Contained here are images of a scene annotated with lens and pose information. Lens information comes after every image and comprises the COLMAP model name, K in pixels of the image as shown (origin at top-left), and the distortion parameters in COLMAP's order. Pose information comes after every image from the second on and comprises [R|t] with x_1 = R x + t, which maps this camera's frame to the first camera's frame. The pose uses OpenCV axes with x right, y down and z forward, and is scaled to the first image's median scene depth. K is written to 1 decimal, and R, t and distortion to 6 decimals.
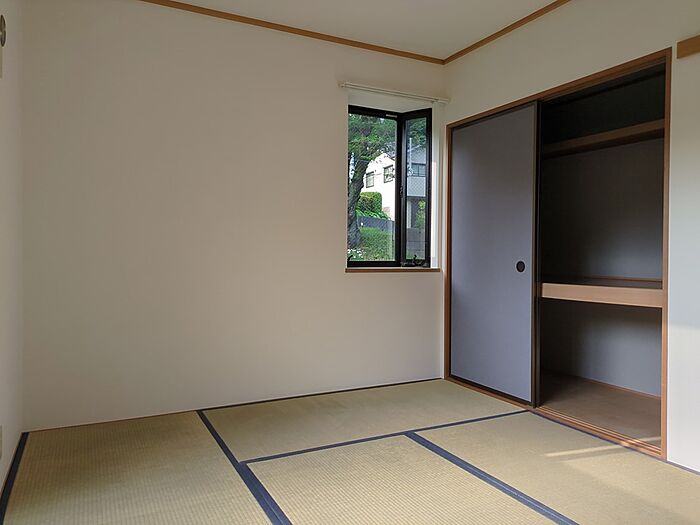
lens RADIAL K [[527.4, 0, 350.8], [0, 527.4, 264.8], [0, 0, 1]] dist [0.026493, -0.019750]
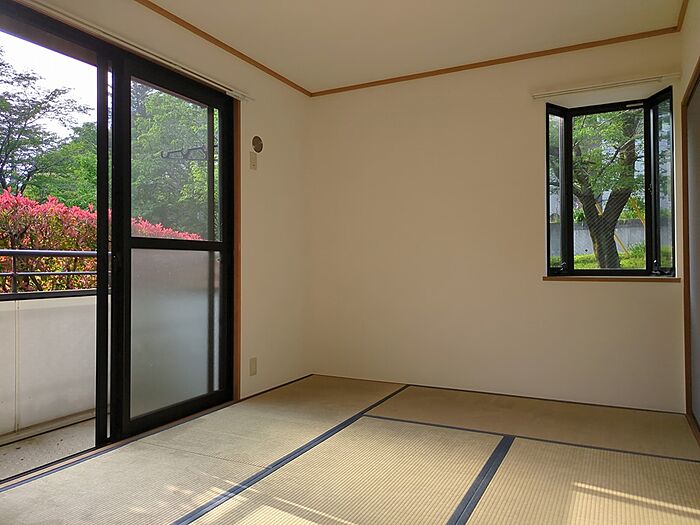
lens RADIAL K [[527.4, 0, 349.3], [0, 527.4, 261.2], [0, 0, 1]] dist [0.026493, -0.019750]
pose [[0.587125, -0.018725, -0.809279, 0.533114], [-0.016031, 0.999267, -0.034751, 0.018345], [0.809337, 0.033377, 0.586395, 0.107143]]
